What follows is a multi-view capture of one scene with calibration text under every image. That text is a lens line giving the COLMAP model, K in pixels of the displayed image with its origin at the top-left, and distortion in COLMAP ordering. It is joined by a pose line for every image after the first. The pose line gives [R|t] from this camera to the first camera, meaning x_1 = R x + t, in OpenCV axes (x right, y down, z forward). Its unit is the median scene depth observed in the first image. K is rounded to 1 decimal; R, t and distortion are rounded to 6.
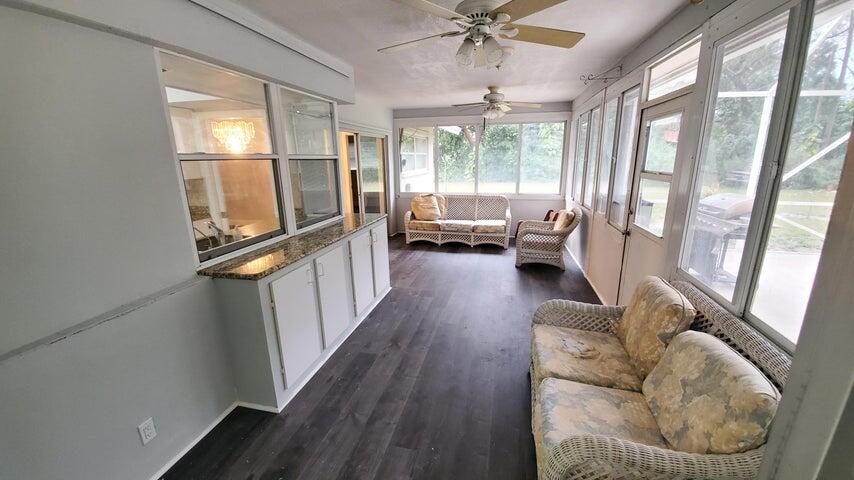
lens RADIAL K [[333.6, 0, 427.0], [0, 333.6, 240.0], [0, 0, 1]] dist [0.000223, 0.000002]
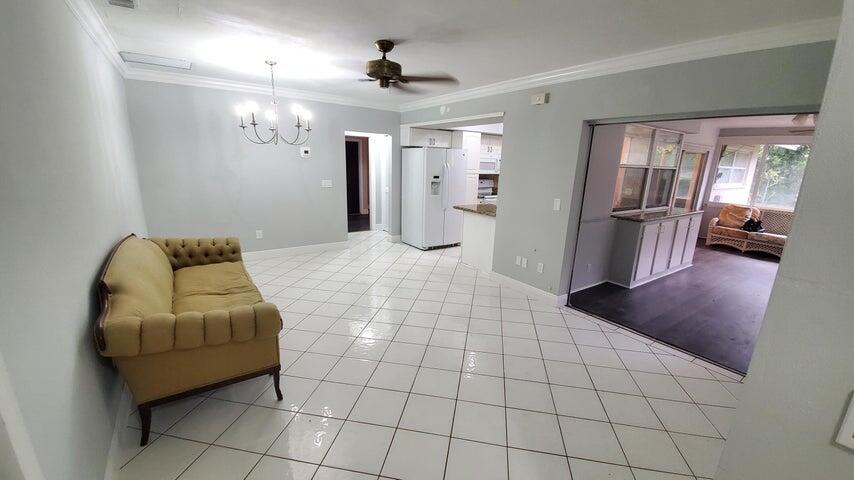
lens RADIAL K [[345.3, 0, 428.8], [0, 345.3, 250.3], [0, 0, 1]] dist [-0.001039, -0.000176]
pose [[0.754462, 0.204588, -0.623643, -0.035184], [-0.202472, 0.976384, 0.075362, 0.132440], [0.624333, 0.069412, 0.778068, -0.528259]]
